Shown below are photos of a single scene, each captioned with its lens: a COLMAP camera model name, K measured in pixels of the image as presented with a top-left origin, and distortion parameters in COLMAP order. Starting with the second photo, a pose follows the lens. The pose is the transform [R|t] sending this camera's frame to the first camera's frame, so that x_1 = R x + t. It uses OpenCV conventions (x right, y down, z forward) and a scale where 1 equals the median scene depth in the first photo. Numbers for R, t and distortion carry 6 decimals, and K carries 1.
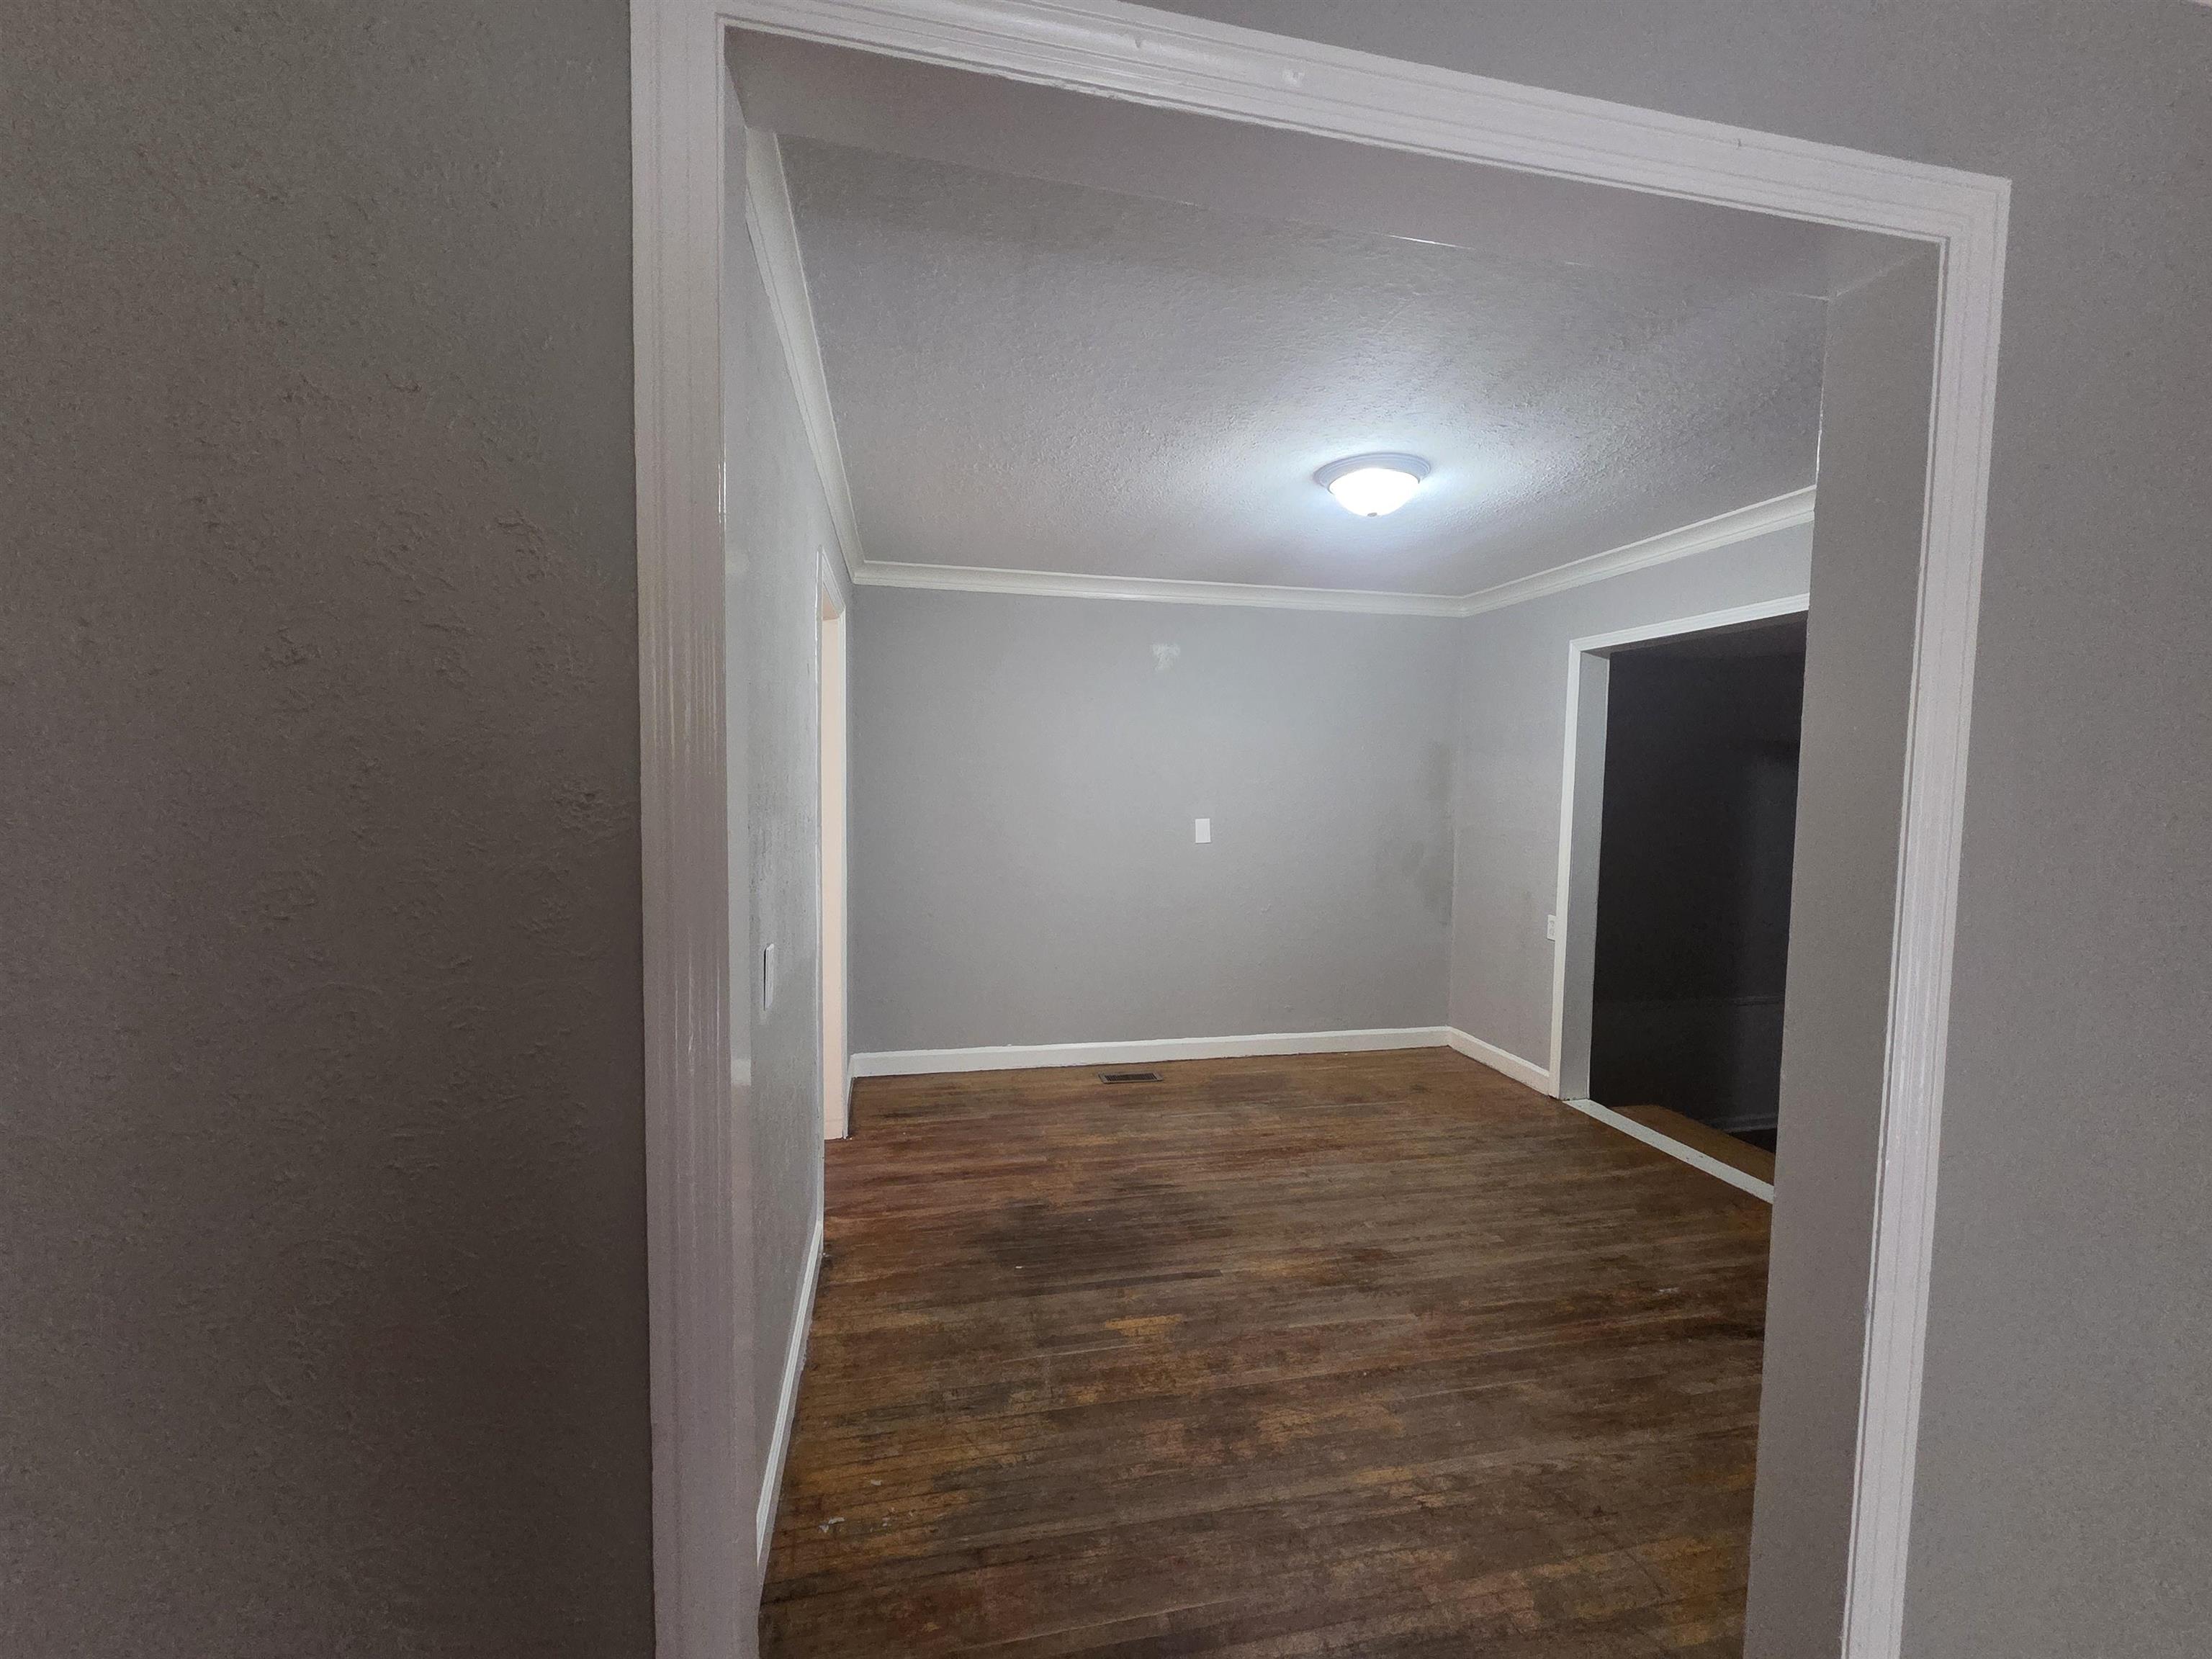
lens RADIAL K [[903.7, 0, 1094.7], [0, 903.7, 834.2], [0, 0, 1]] dist [-0.007521, 0.003038]
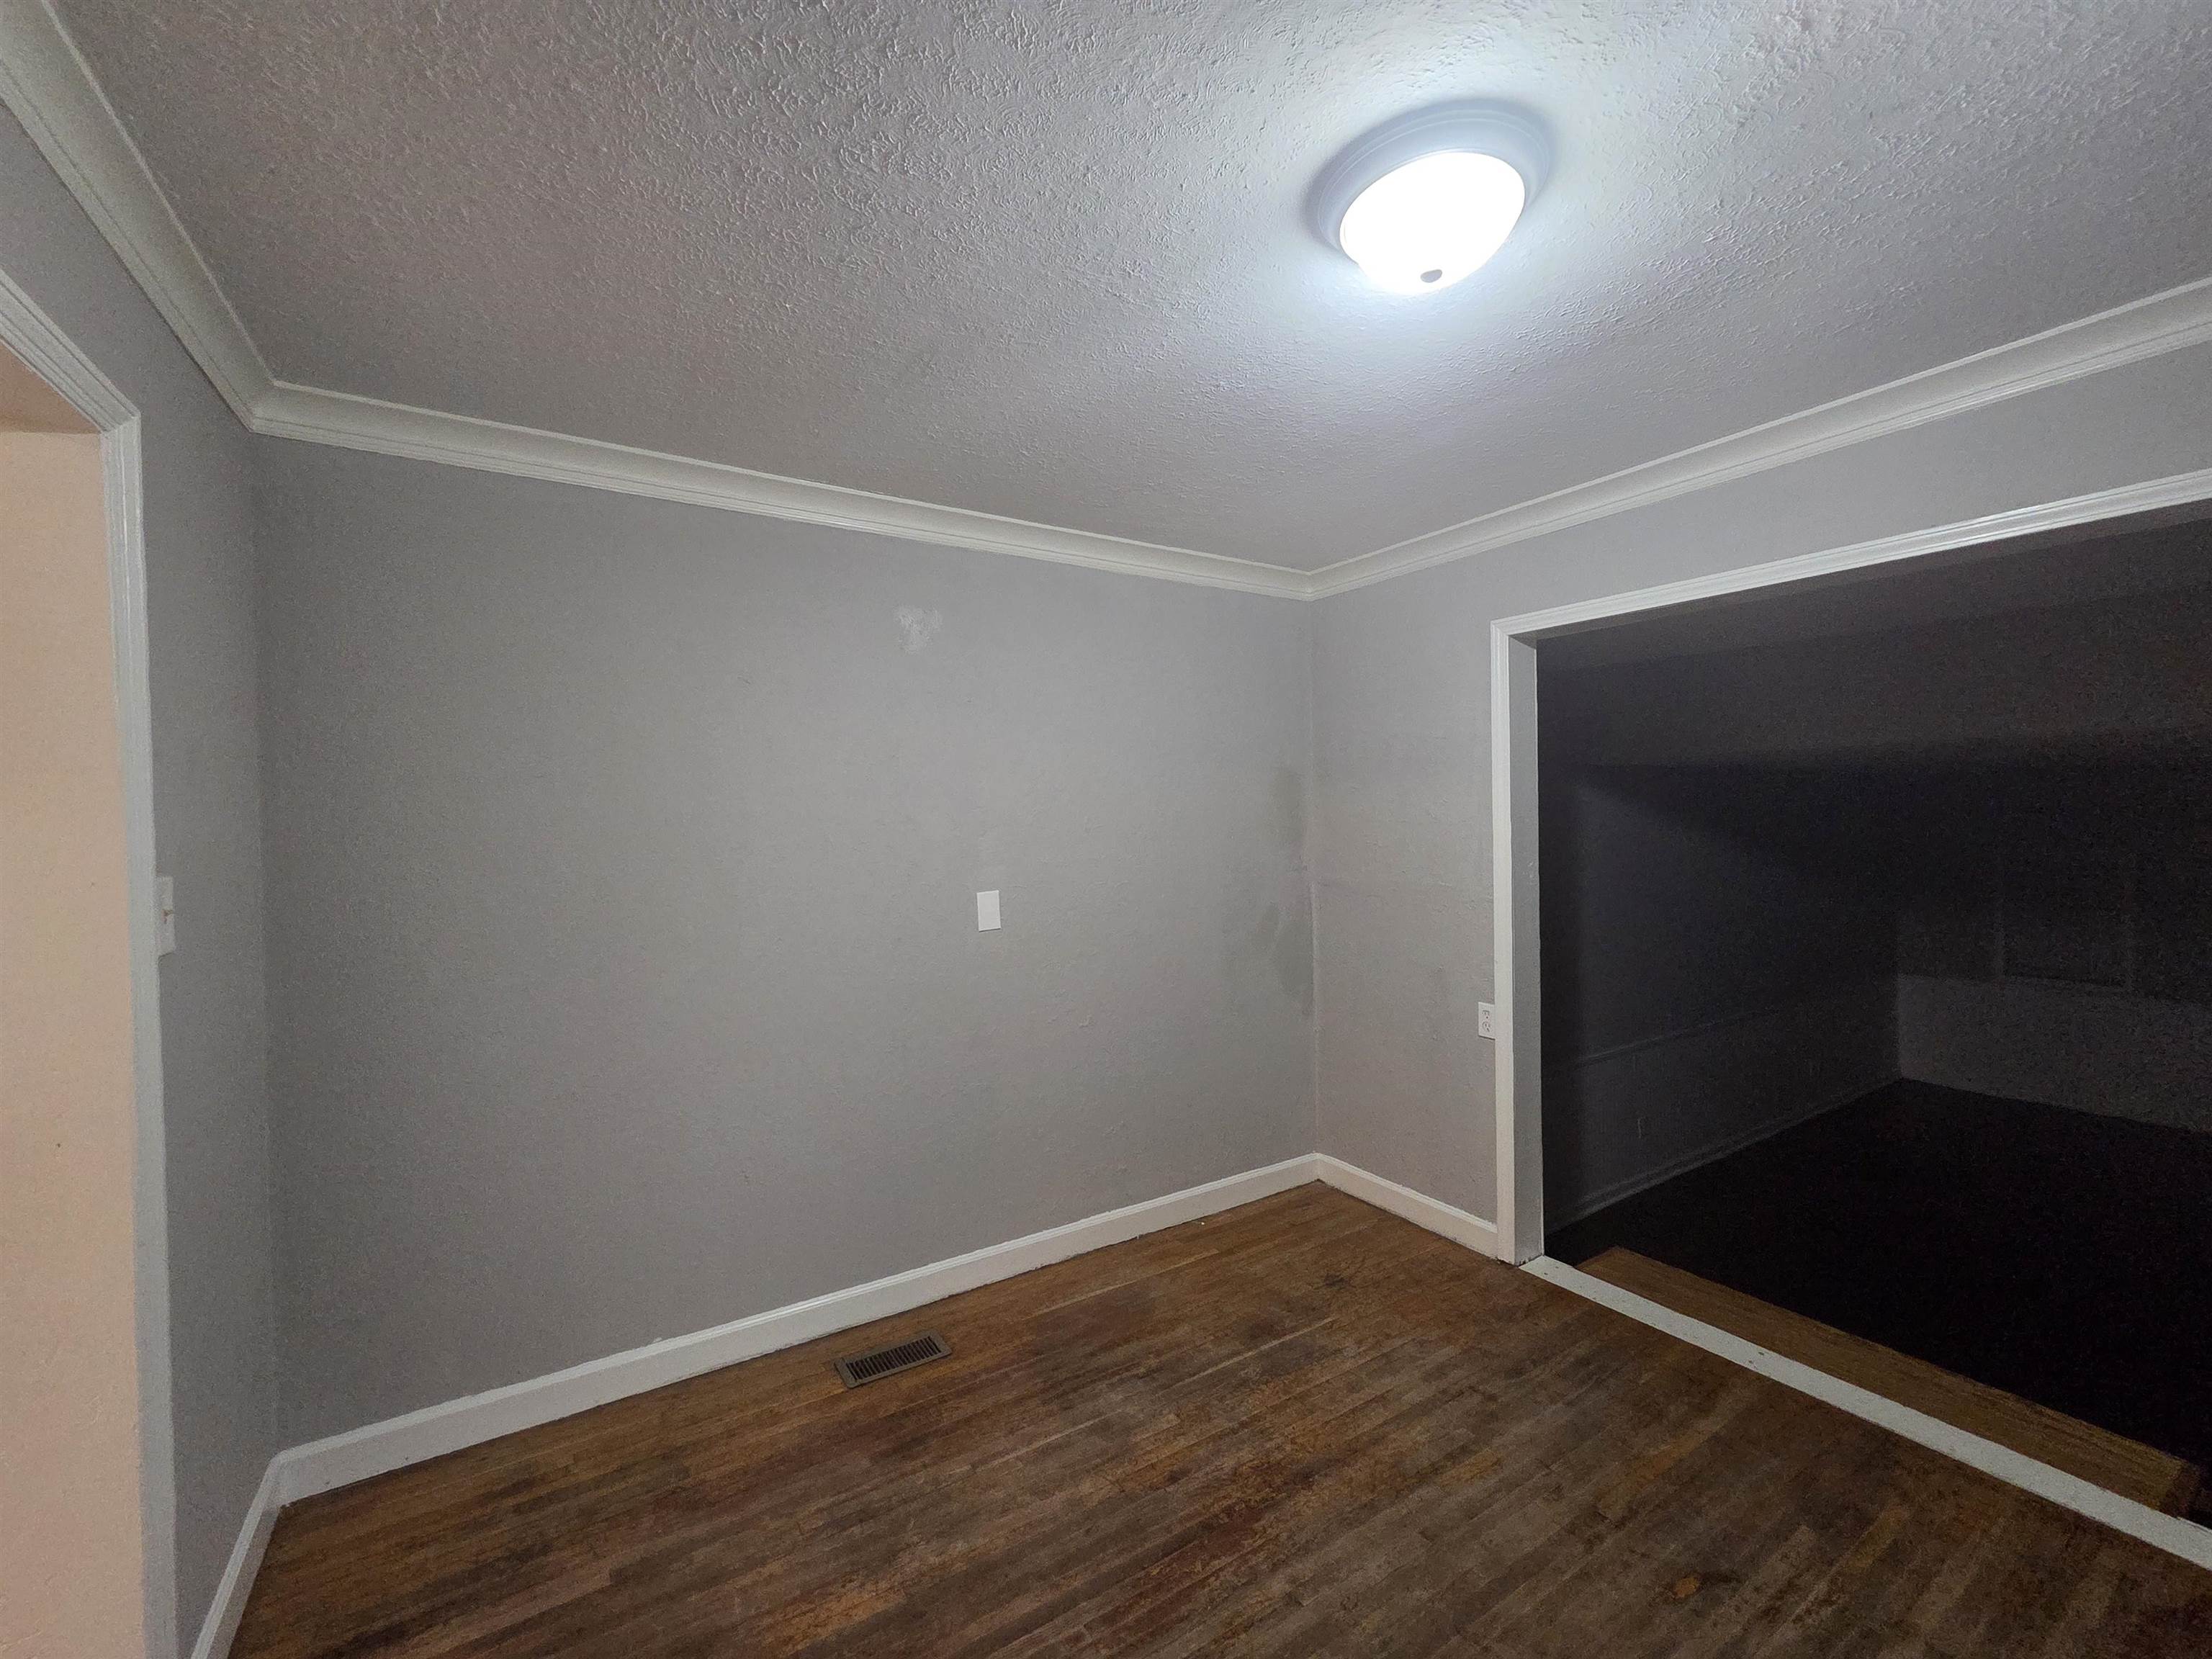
lens RADIAL K [[905.4, 0, 1088.7], [0, 905.4, 832.7], [0, 0, 1]] dist [0.006879, -0.005494]
pose [[0.940308, -0.032879, 0.338733, -0.028944], [0.048905, 0.998046, -0.038883, -0.033562], [-0.336792, 0.053128, 0.940079, 0.437975]]
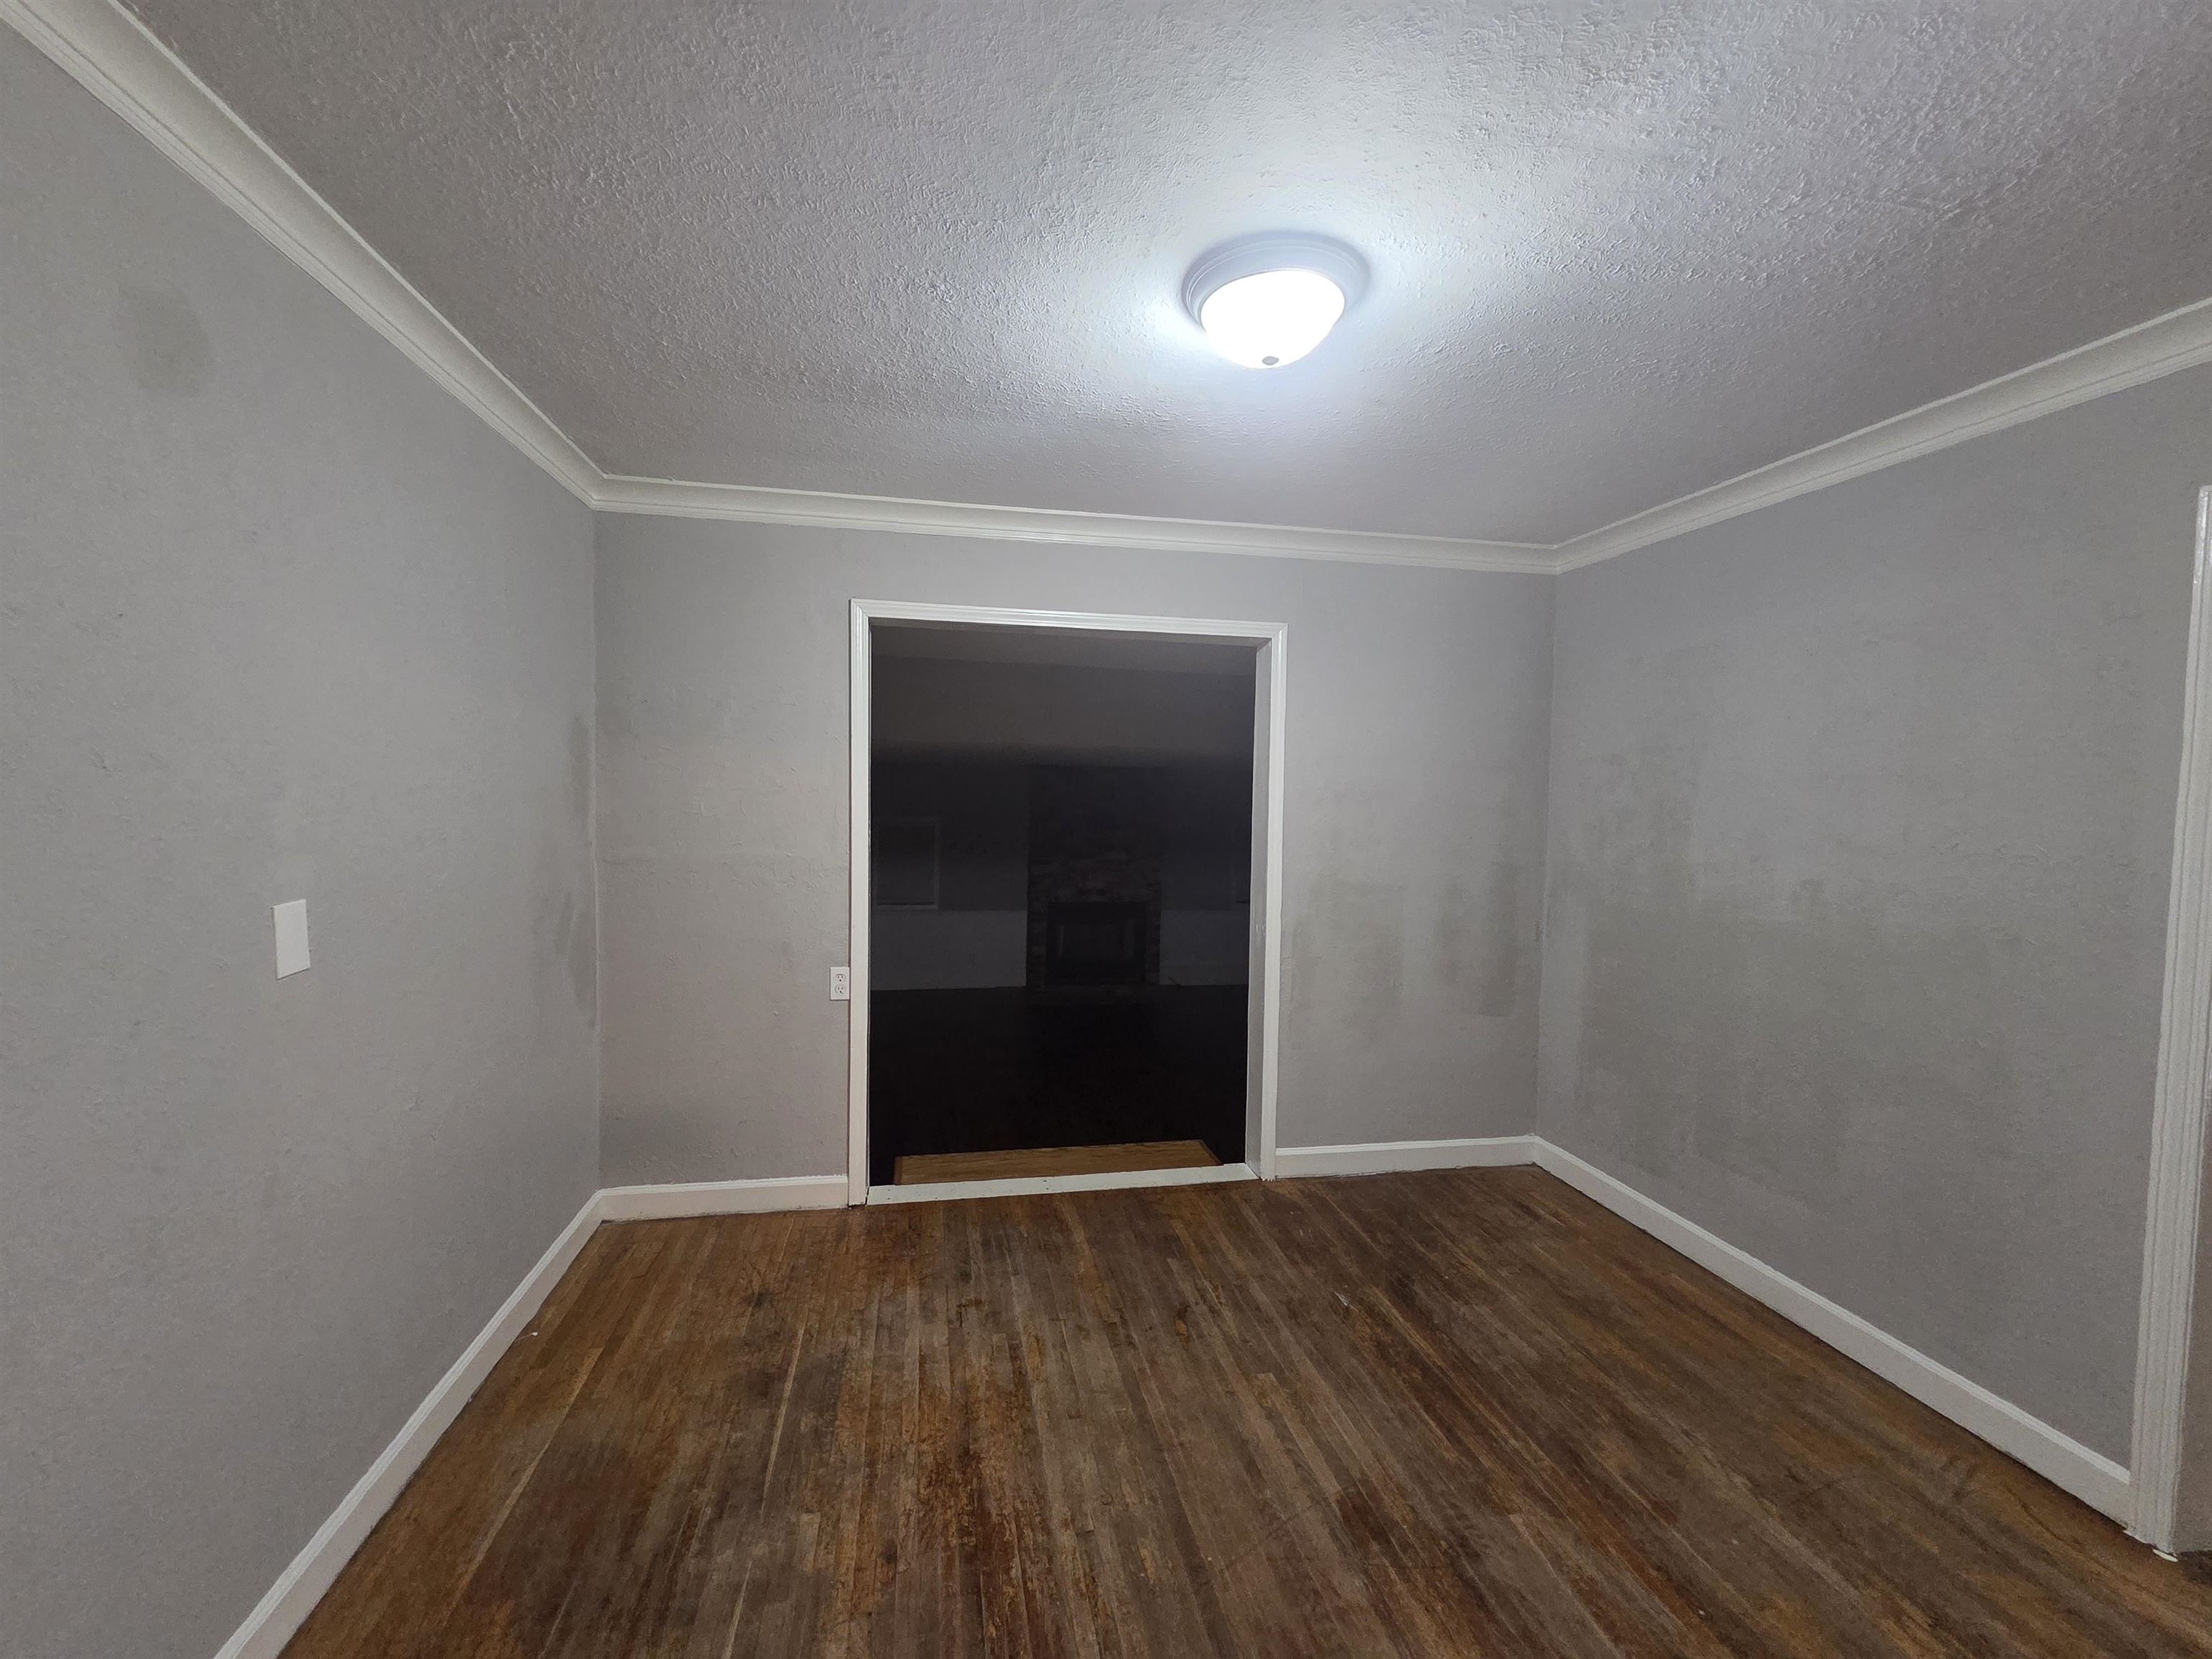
lens RADIAL K [[903.7, 0, 1094.7], [0, 903.7, 834.2], [0, 0, 1]] dist [-0.007521, 0.003038]
pose [[0.036909, -0.059423, 0.997550, -0.223140], [0.046912, 0.997233, 0.057668, -0.053041], [-0.998217, 0.044669, 0.039595, 0.782447]]
